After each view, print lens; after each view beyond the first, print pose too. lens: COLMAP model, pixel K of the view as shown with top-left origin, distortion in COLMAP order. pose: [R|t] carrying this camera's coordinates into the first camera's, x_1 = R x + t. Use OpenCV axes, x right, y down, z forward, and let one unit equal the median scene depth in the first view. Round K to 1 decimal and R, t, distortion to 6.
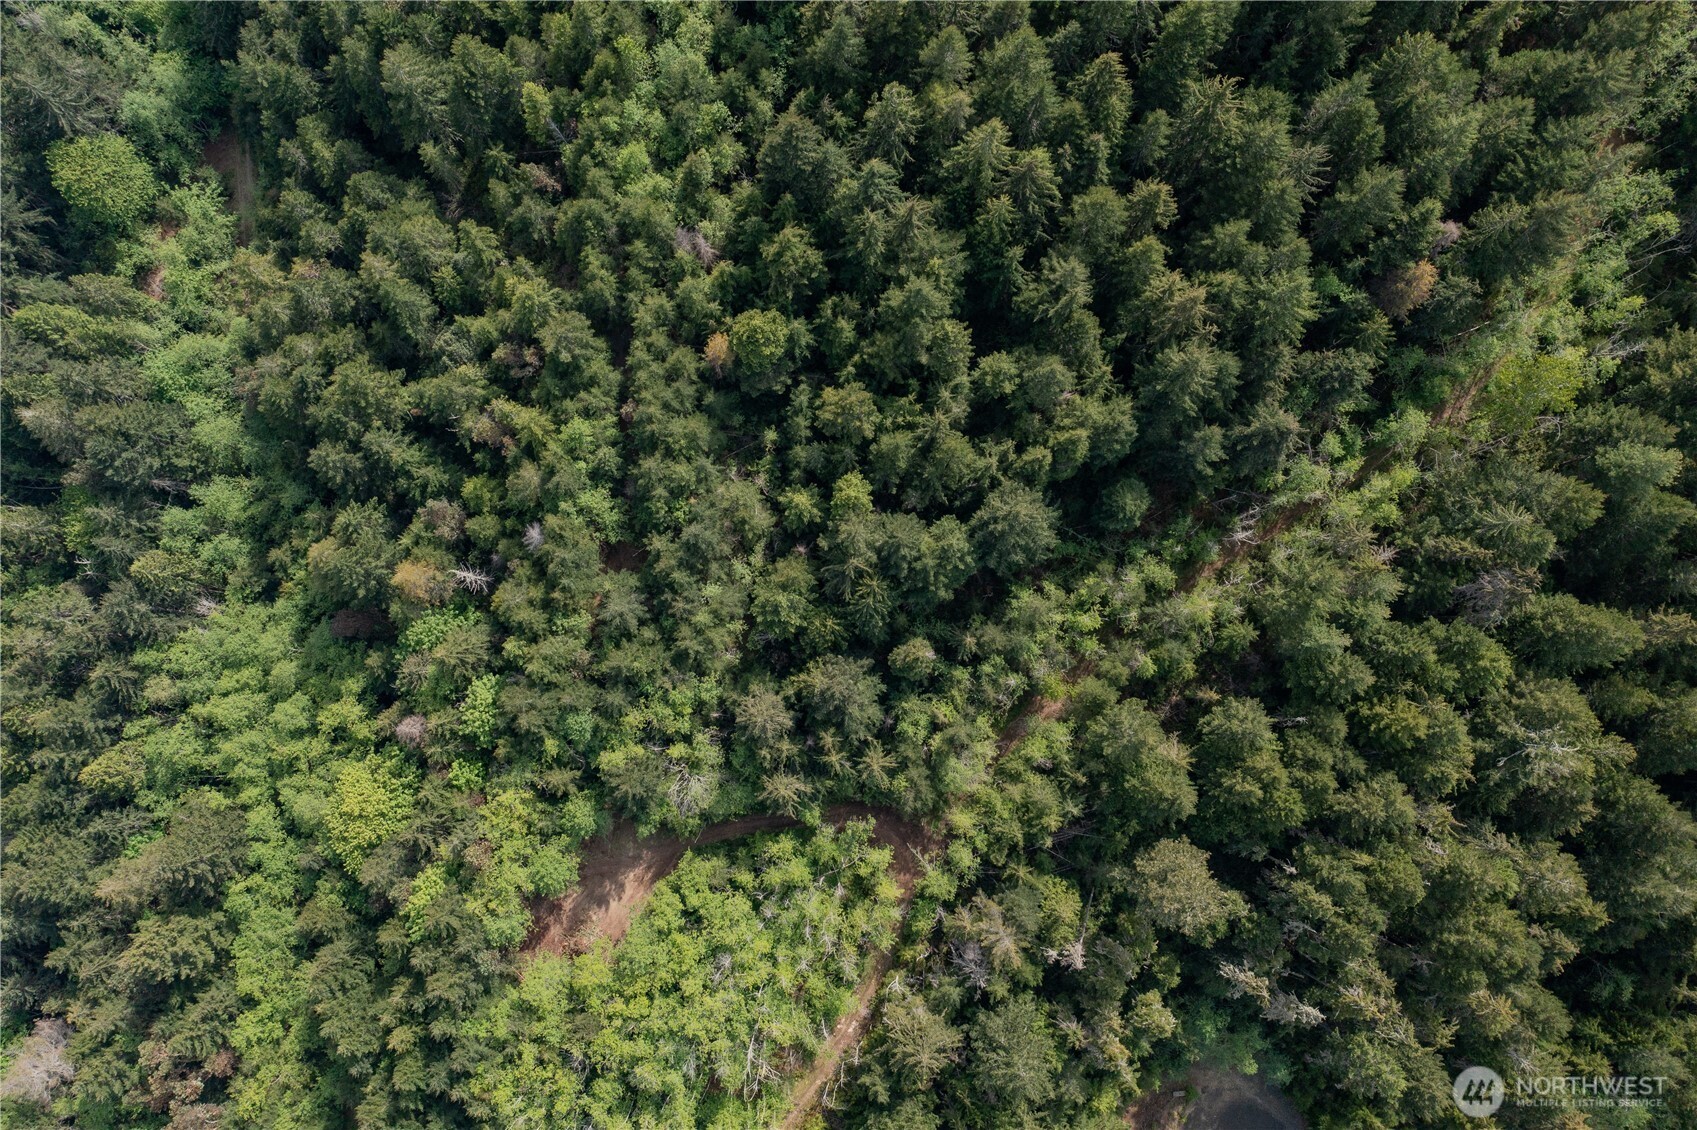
lens RADIAL K [[1331.8, 0, 856.3], [0, 1331.8, 569.7], [0, 0, 1]] dist [-0.024583, 0.003988]
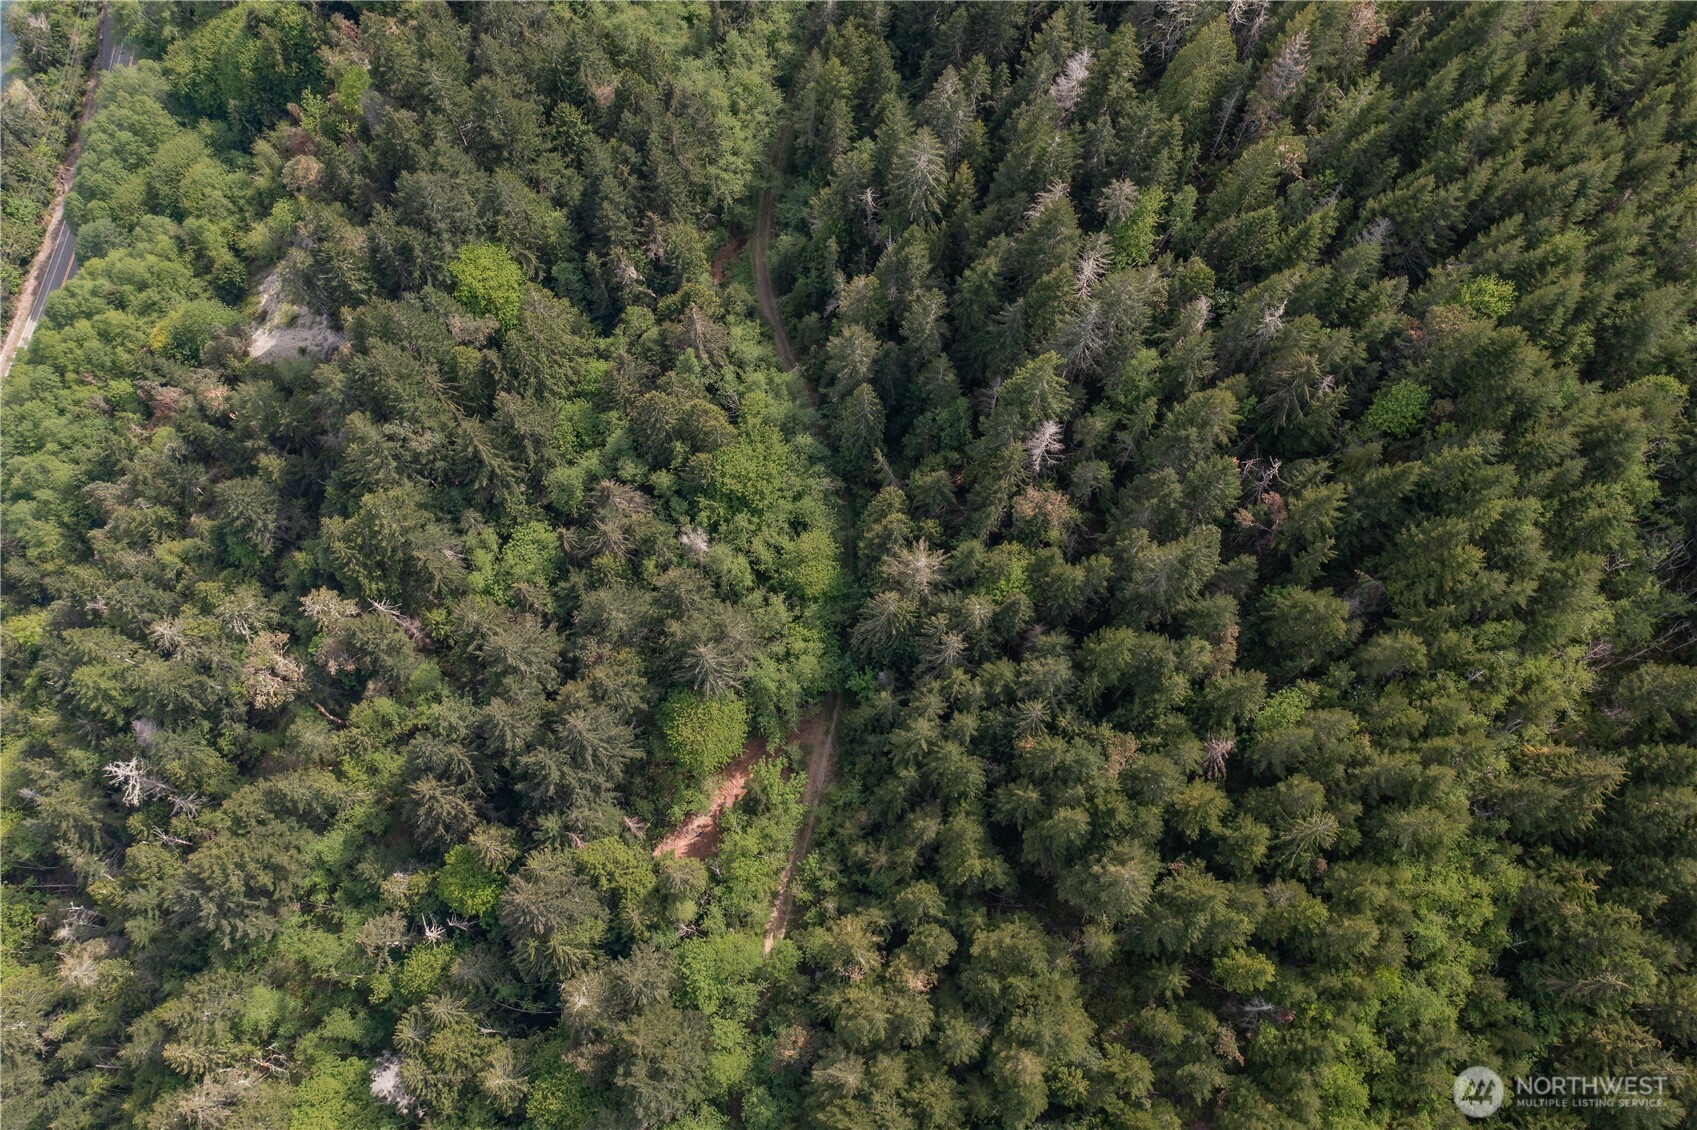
lens RADIAL K [[1349.6, 0, 844.8], [0, 1349.6, 560.7], [0, 0, 1]] dist [-0.014511, -0.006108]
pose [[0.920526, 0.367630, -0.132214, -0.492937], [-0.388258, 0.898473, -0.204941, -0.309675], [0.043448, 0.239987, 0.969803, 0.005069]]
